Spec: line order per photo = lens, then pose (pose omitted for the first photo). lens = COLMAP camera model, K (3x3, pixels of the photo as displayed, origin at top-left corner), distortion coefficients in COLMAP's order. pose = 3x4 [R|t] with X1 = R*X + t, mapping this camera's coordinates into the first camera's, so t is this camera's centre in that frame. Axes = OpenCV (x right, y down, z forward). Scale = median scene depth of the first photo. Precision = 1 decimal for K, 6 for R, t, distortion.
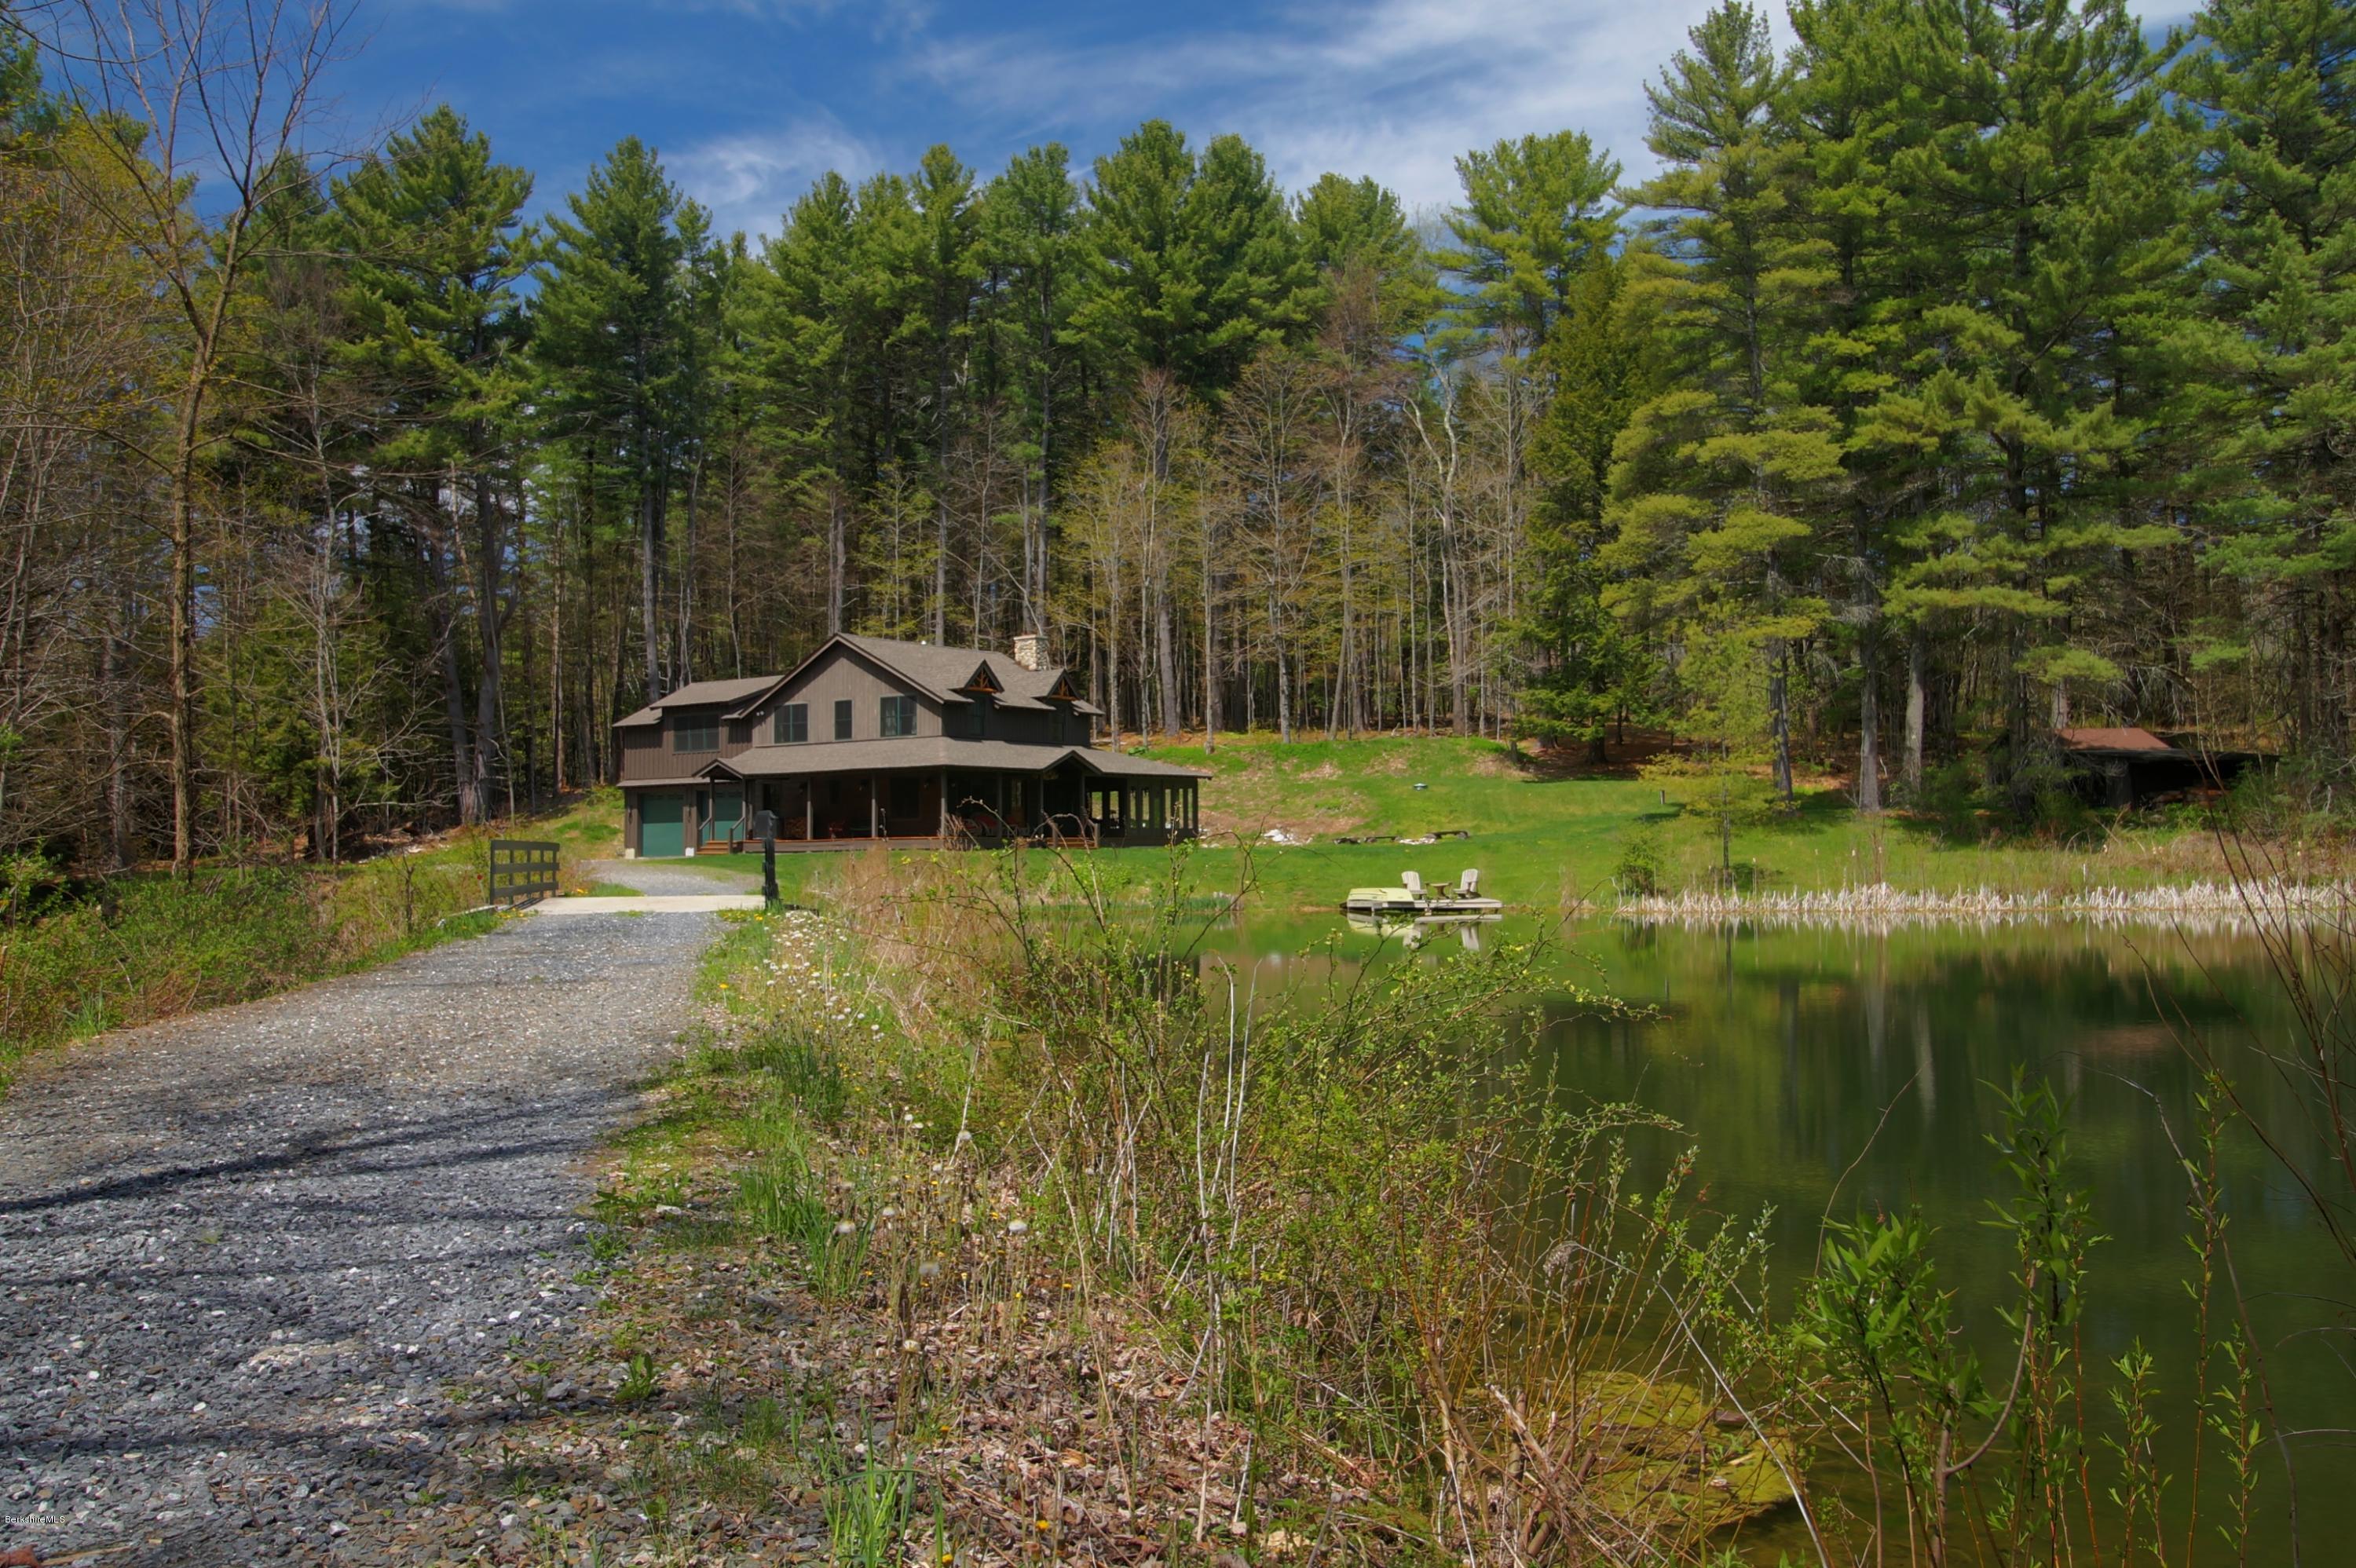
lens RADIAL K [[1888.3, 0, 1182.7], [0, 1888.3, 788.8], [0, 0, 1]] dist [0.001264, -0.013875]
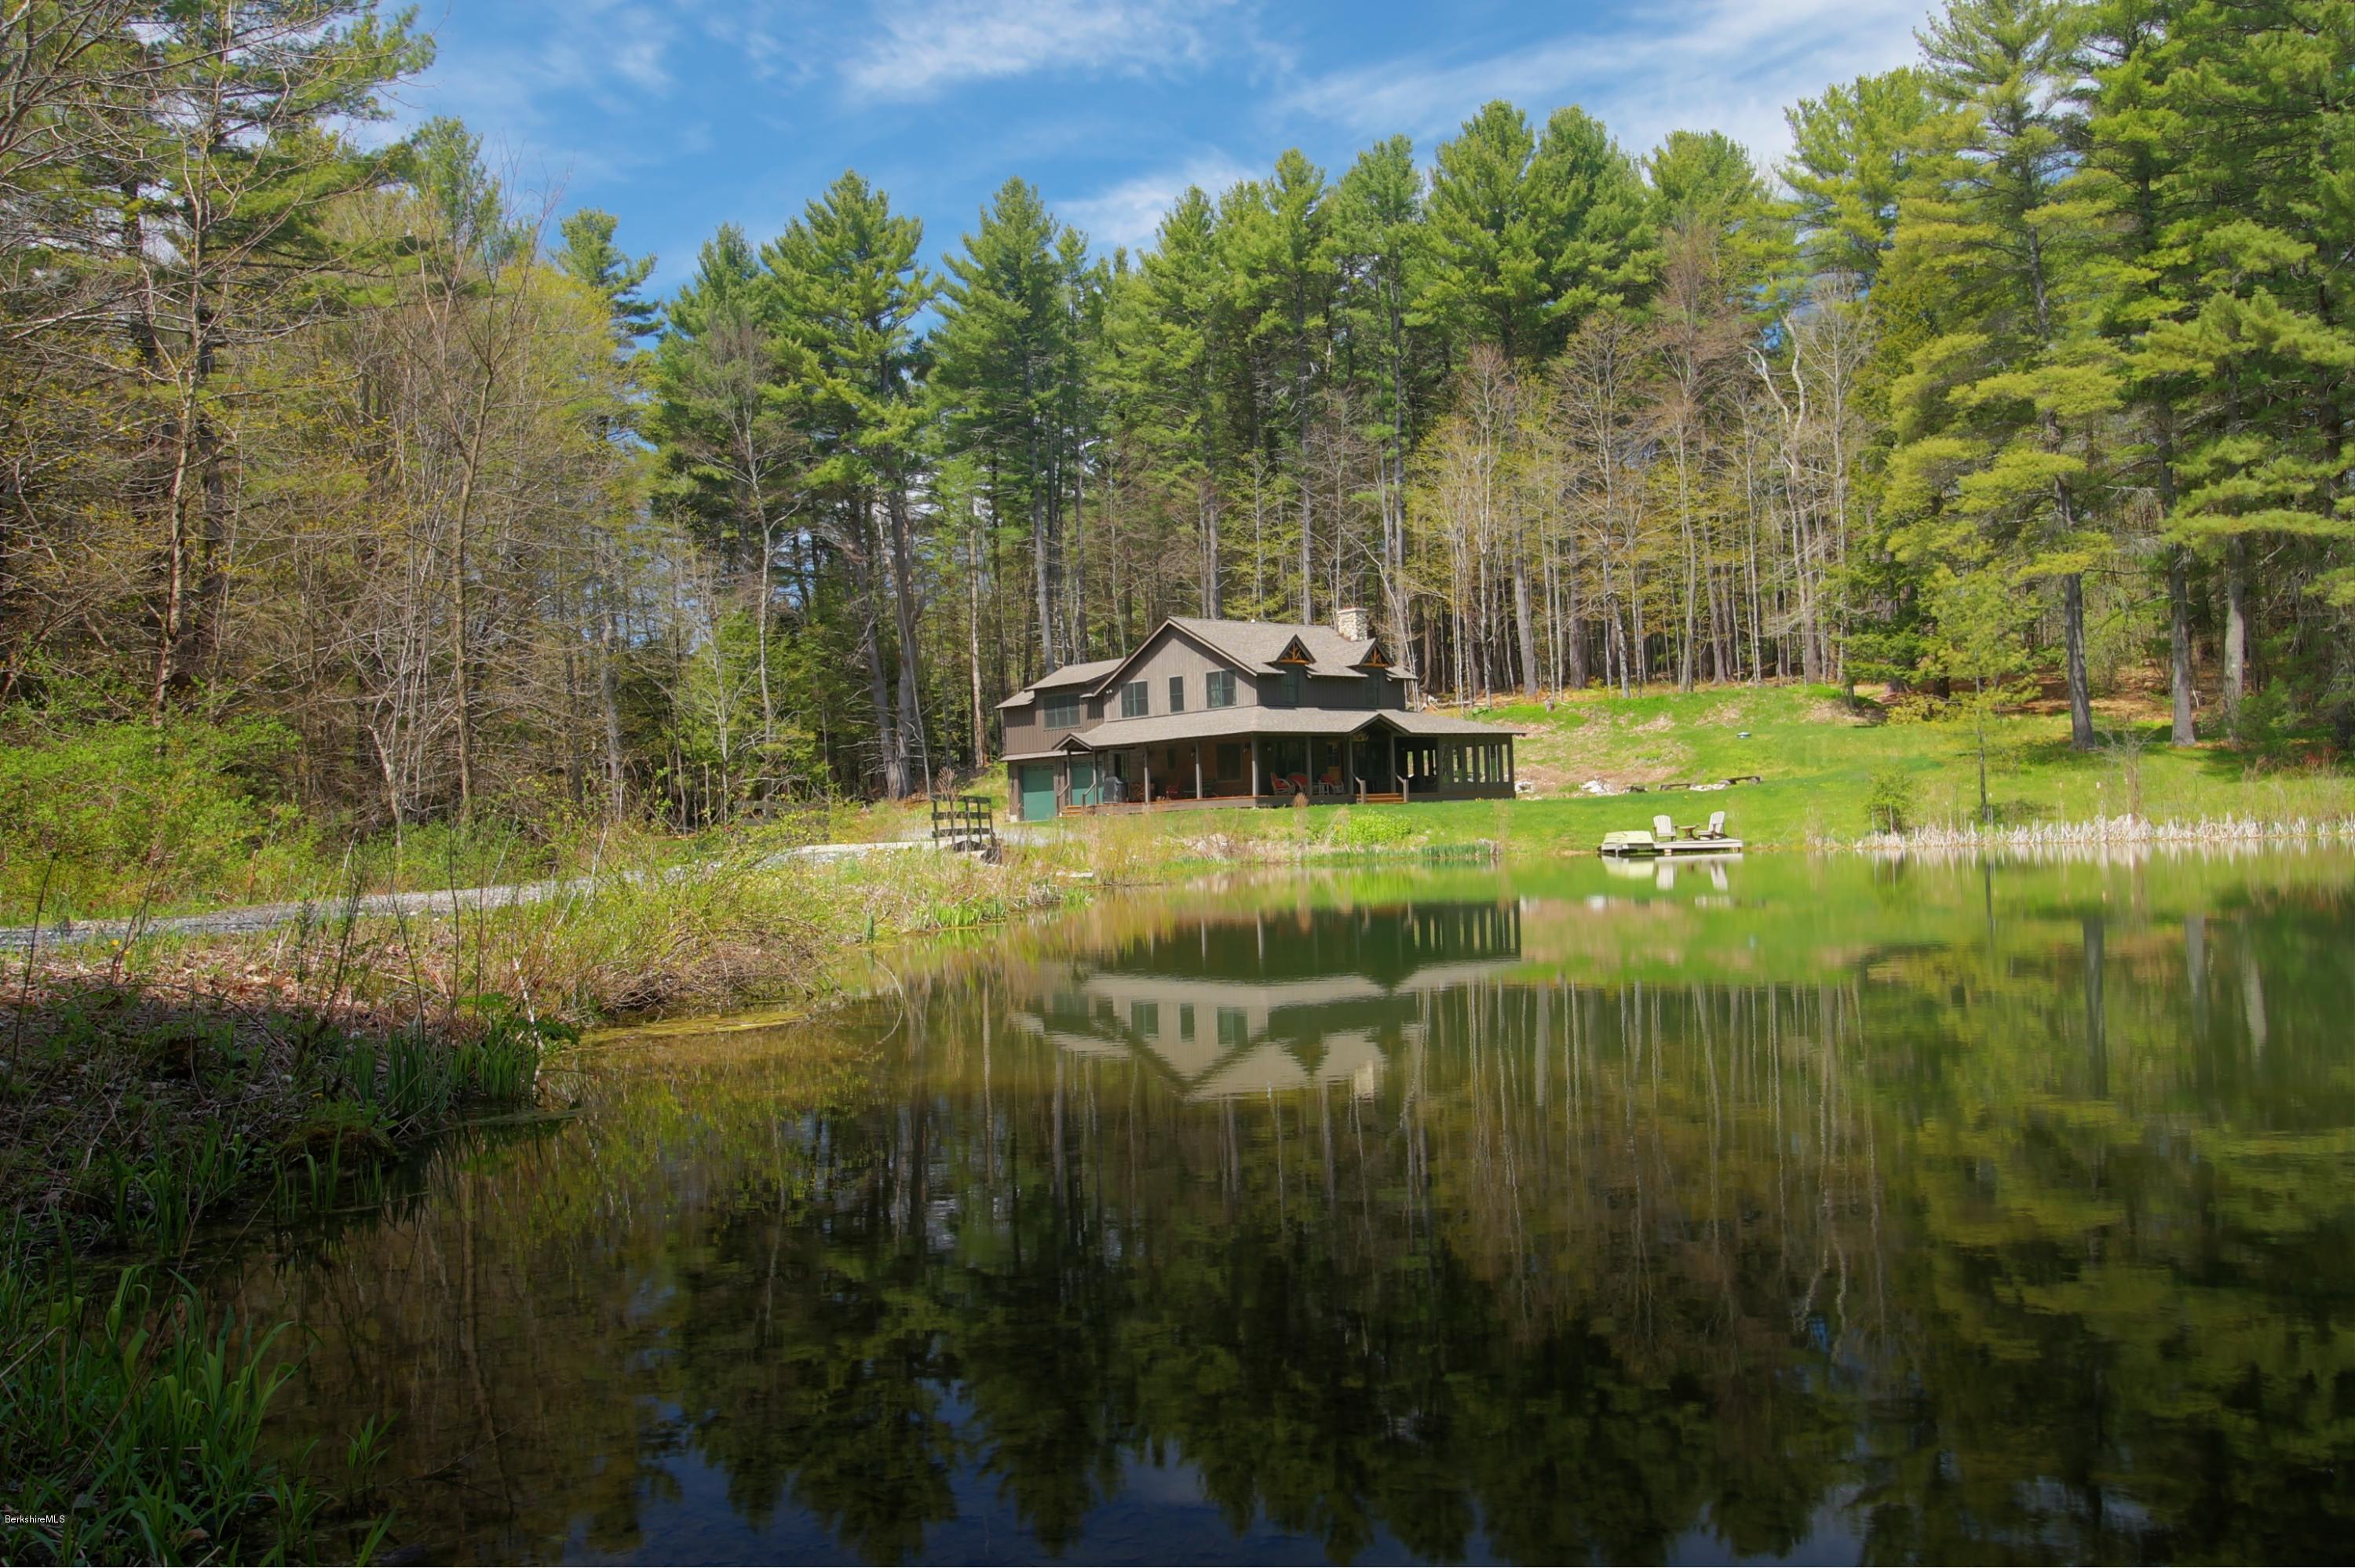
lens RADIAL K [[1887.5, 0, 1172.7], [0, 1887.5, 780.8], [0, 0, 1]] dist [0.001264, -0.013875]
pose [[0.965998, -0.030047, -0.256800, 0.089136], [0.033629, 0.999389, 0.009570, 0.003327], [0.256355, -0.017881, 0.966417, -0.067894]]
